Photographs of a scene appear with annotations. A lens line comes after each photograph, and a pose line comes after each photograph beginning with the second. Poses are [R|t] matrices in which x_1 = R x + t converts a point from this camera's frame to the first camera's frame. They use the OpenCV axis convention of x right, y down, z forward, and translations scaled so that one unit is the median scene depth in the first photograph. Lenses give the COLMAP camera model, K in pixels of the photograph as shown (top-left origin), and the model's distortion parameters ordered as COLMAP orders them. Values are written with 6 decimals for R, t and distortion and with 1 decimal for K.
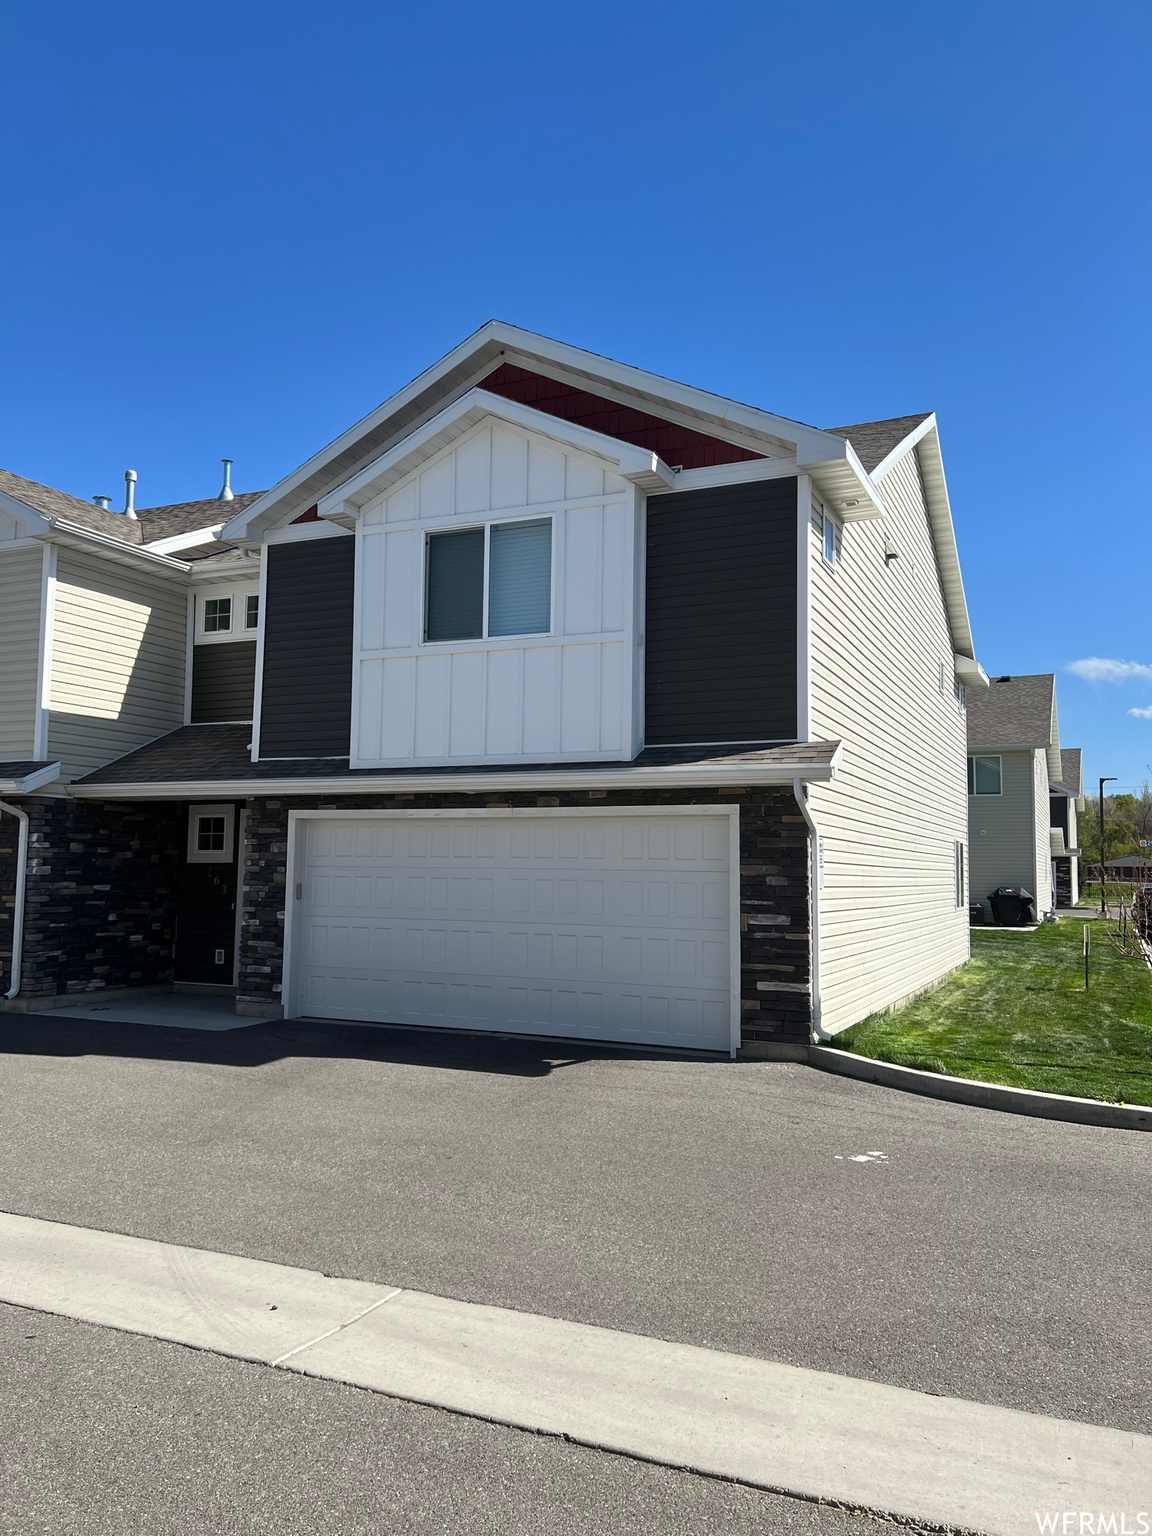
lens RADIAL K [[1153.1, 0, 586.5], [0, 1153.1, 741.3], [0, 0, 1]] dist [0.022695, -0.018539]
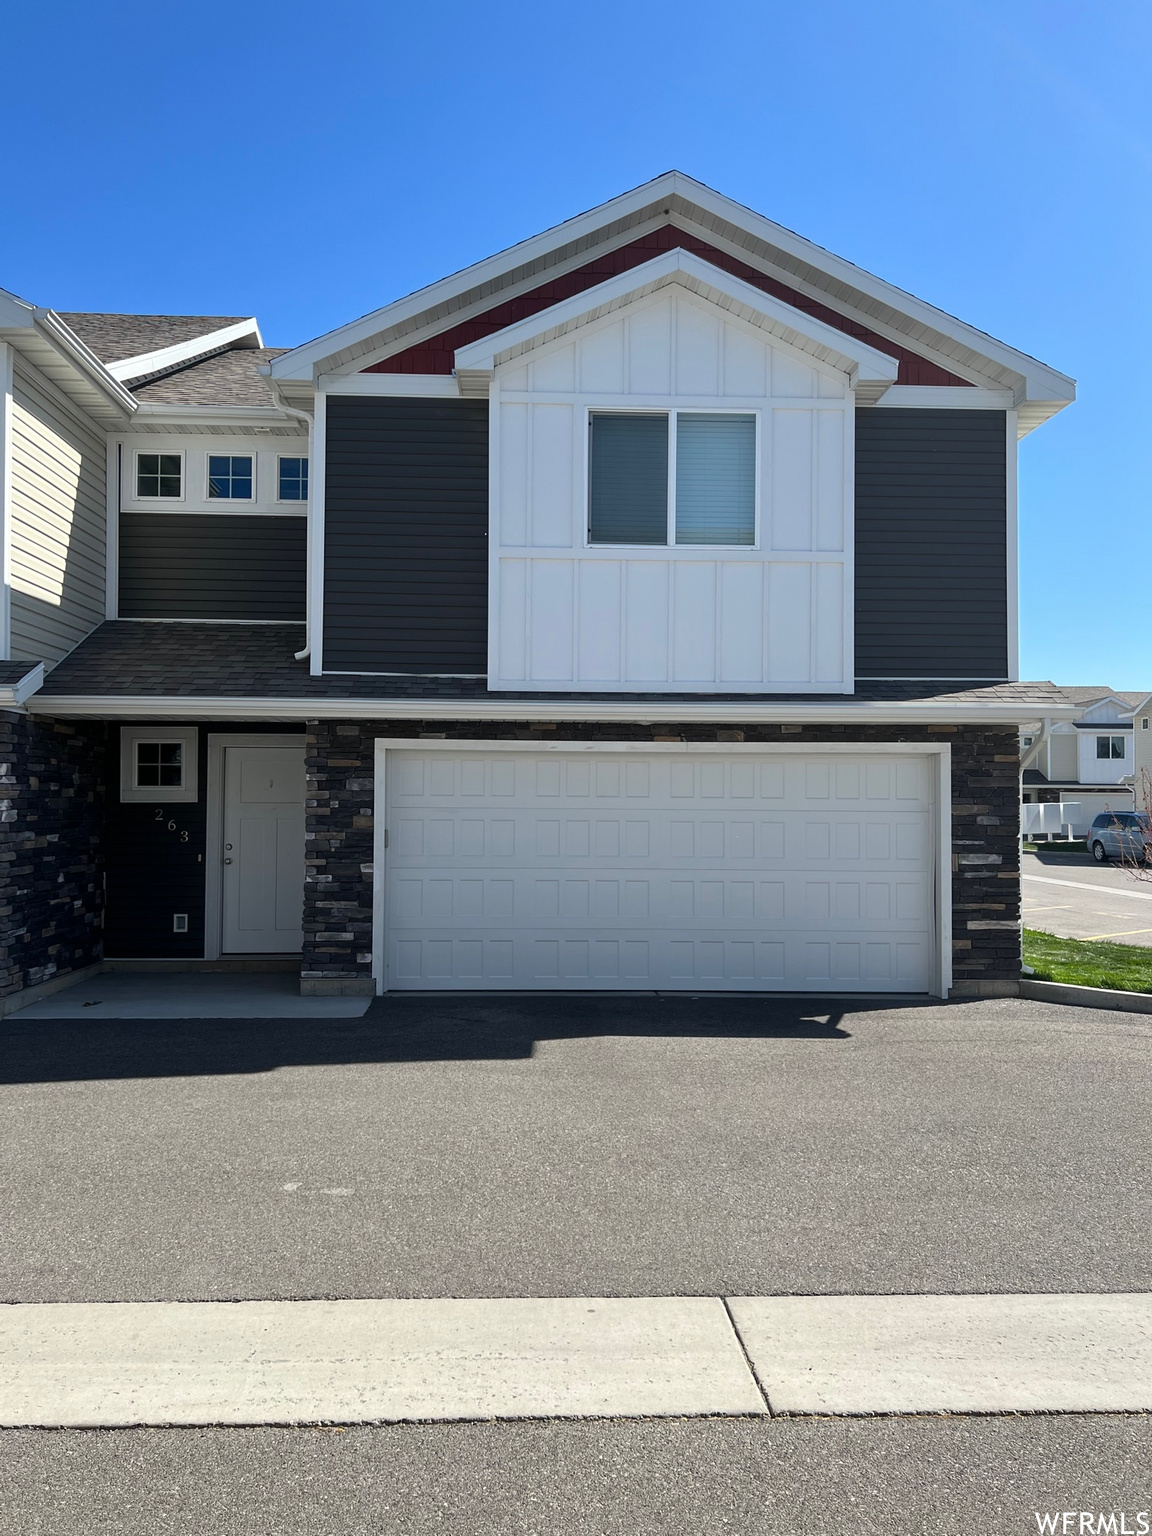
lens RADIAL K [[1153.1, 0, 576.1], [0, 1153.1, 754.4], [0, 0, 1]] dist [0.022695, -0.018539]
pose [[0.890350, 0.011933, 0.455120, -0.516167], [-0.045964, 0.996905, 0.063782, 0.014257], [-0.452951, -0.077707, 0.888143, 0.237287]]
